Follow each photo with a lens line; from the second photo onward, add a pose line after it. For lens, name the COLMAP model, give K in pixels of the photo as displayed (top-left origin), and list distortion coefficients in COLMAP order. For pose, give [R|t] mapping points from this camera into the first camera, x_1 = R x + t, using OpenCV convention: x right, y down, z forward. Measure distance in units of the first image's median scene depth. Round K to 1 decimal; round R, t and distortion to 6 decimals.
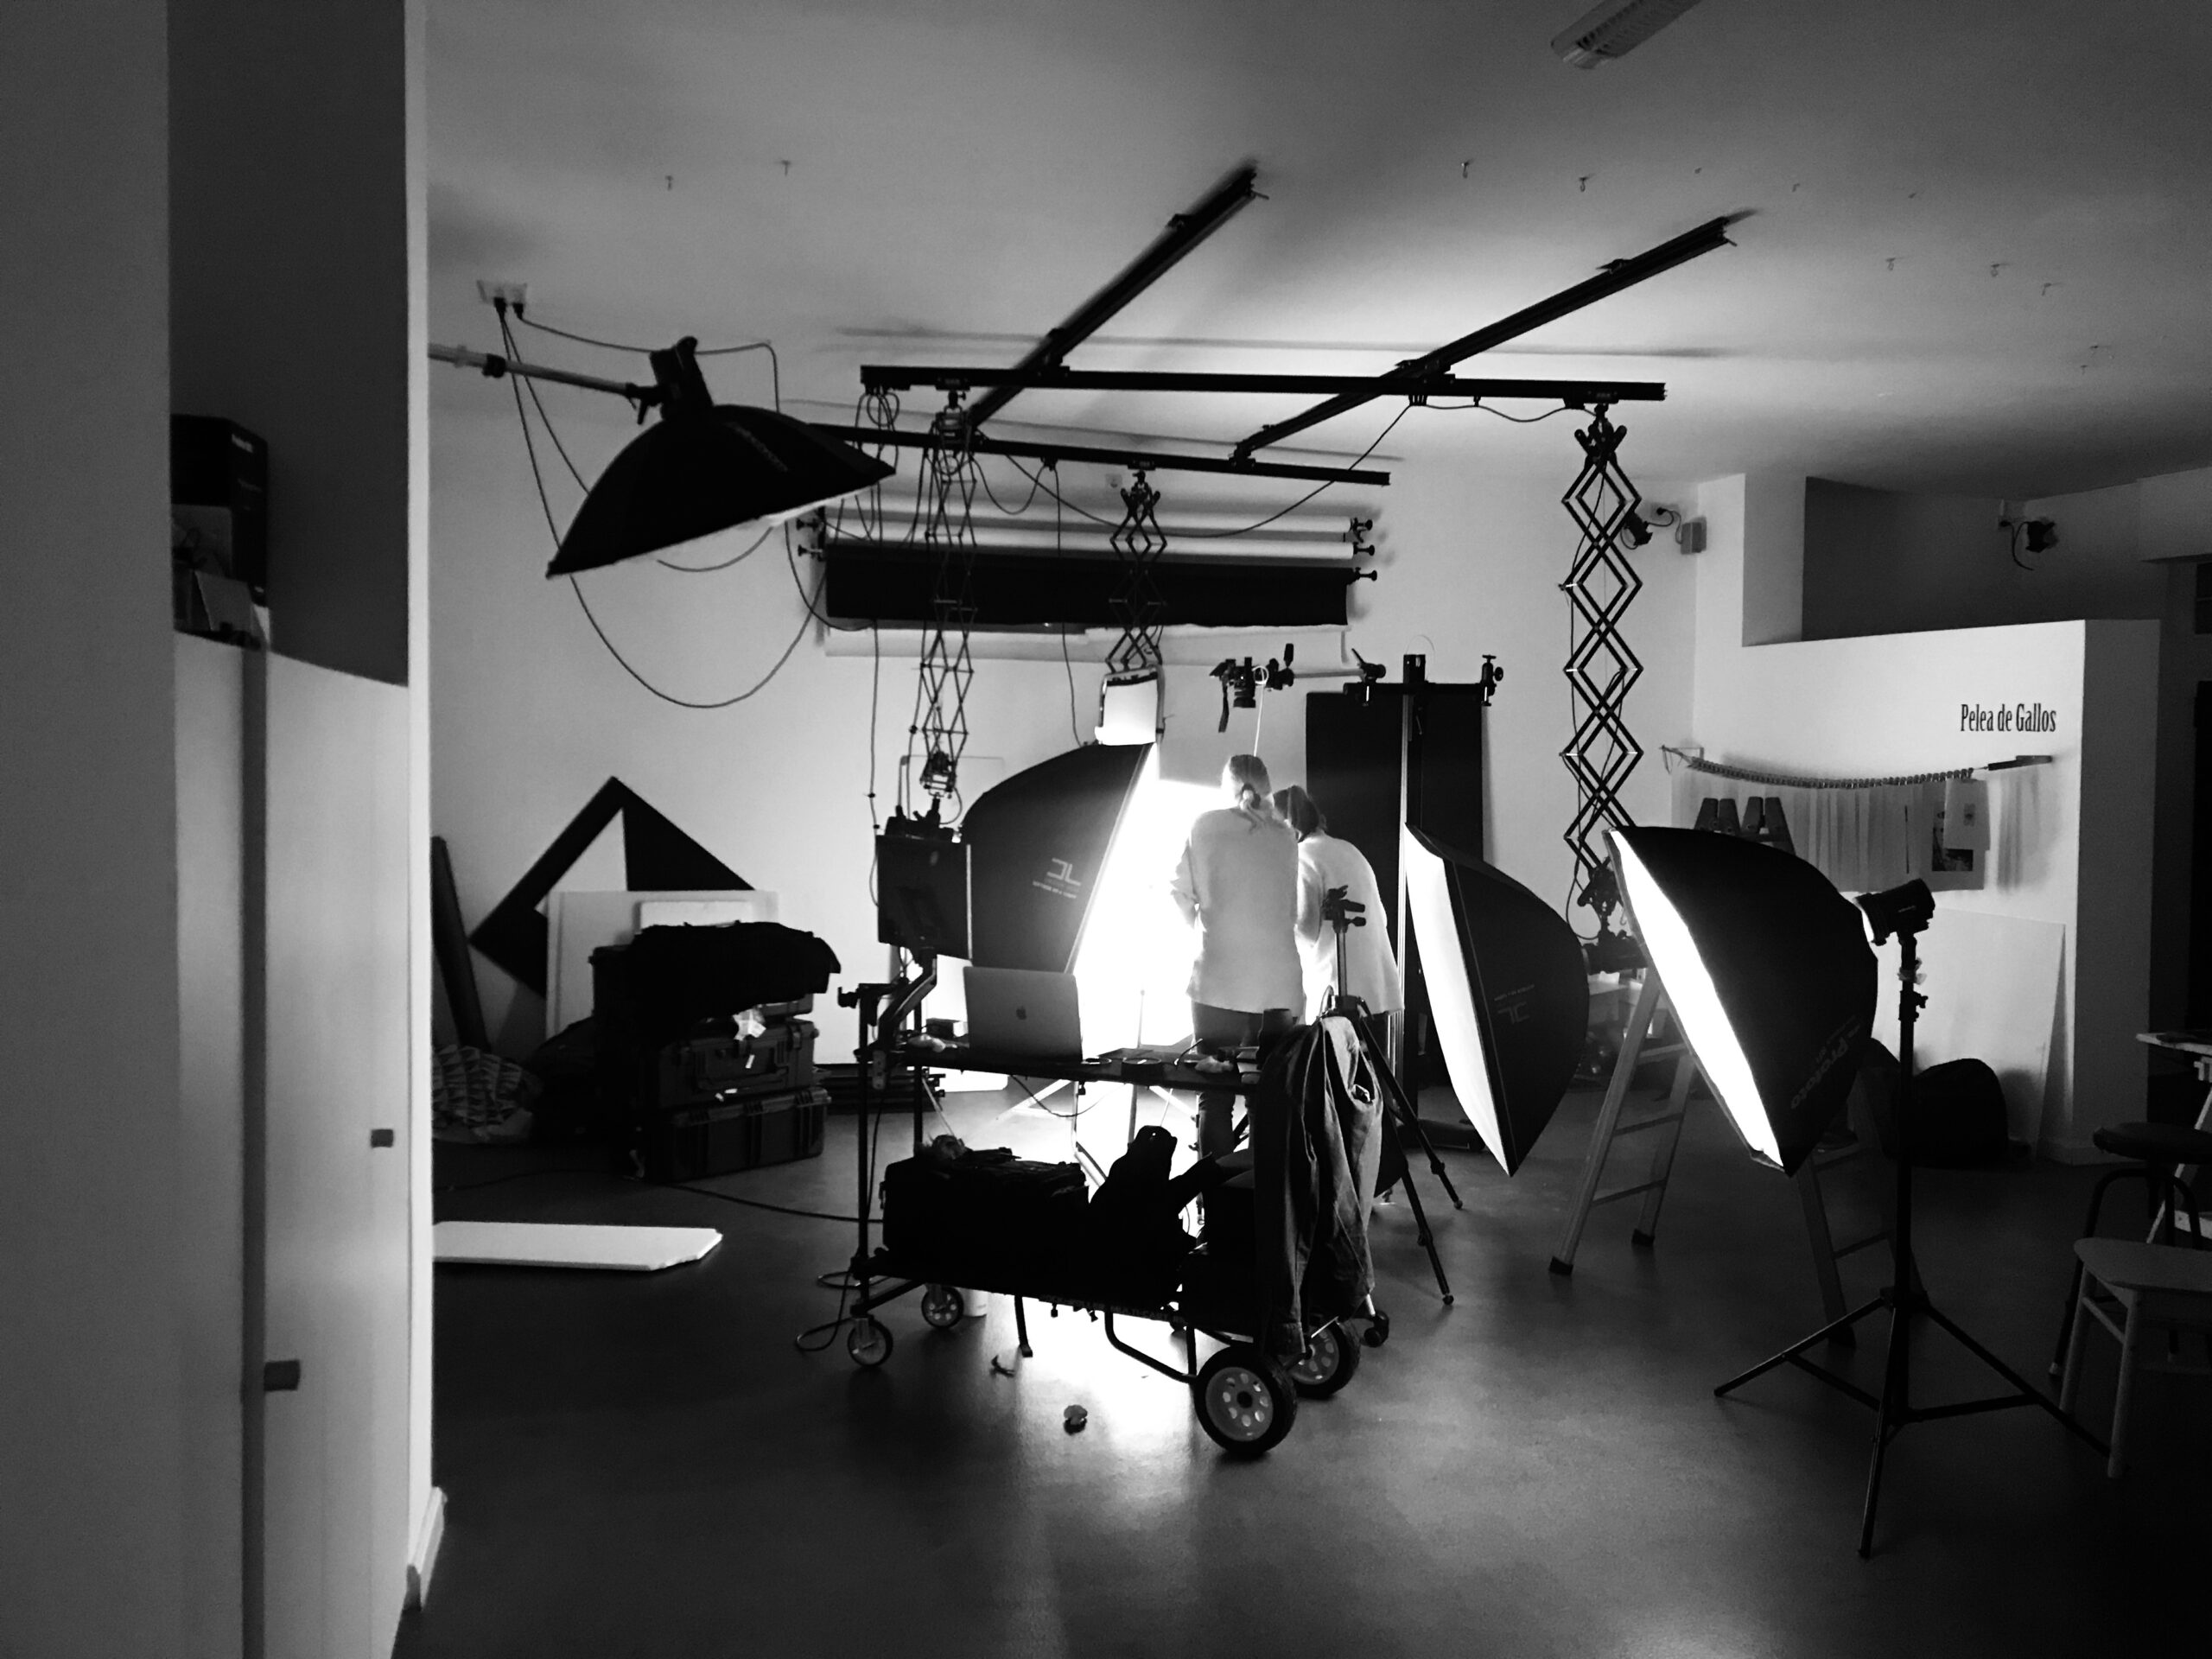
lens RADIAL K [[1807.6, 0, 1114.8], [0, 1807.6, 824.6], [0, 0, 1]] dist [0.015362, -0.011203]
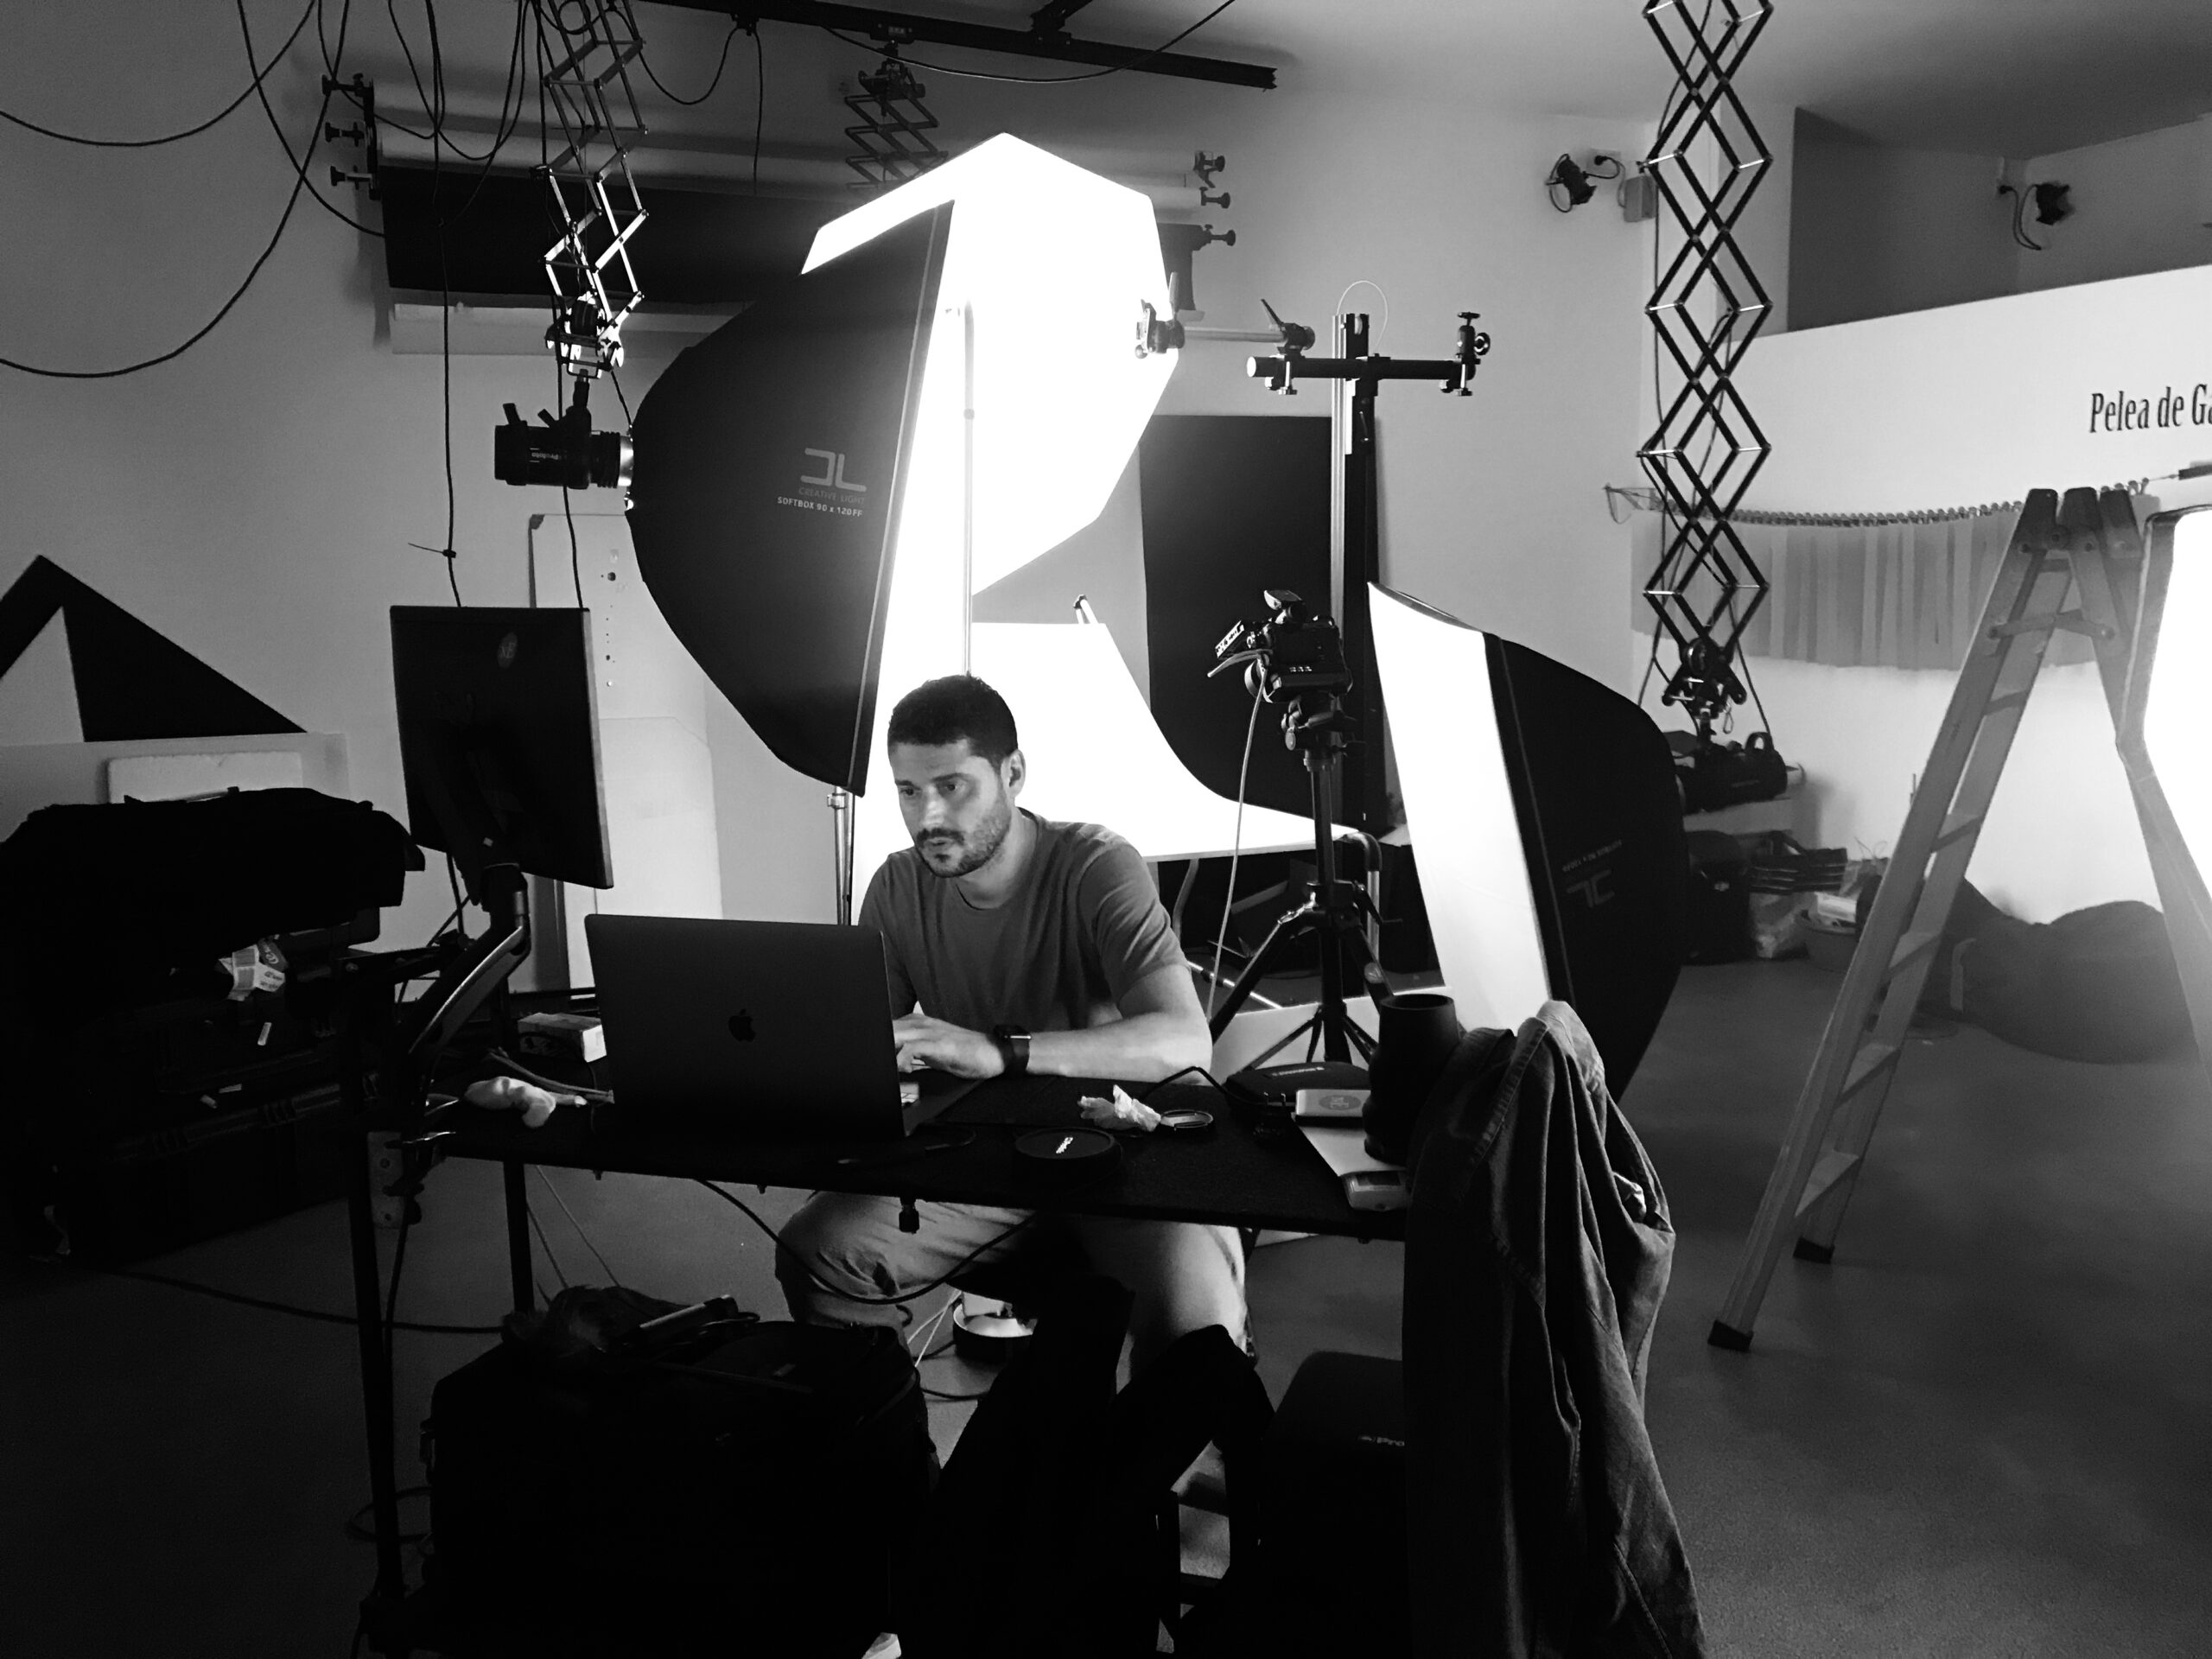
lens RADIAL K [[1807.6, 0, 1114.8], [0, 1807.6, 824.6], [0, 0, 1]] dist [0.015362, -0.011203]
pose [[0.987585, -0.048512, 0.149409, -0.018824], [0.032966, 0.993944, 0.104823, 0.014057], [-0.153589, -0.098596, 0.983204, 0.403145]]
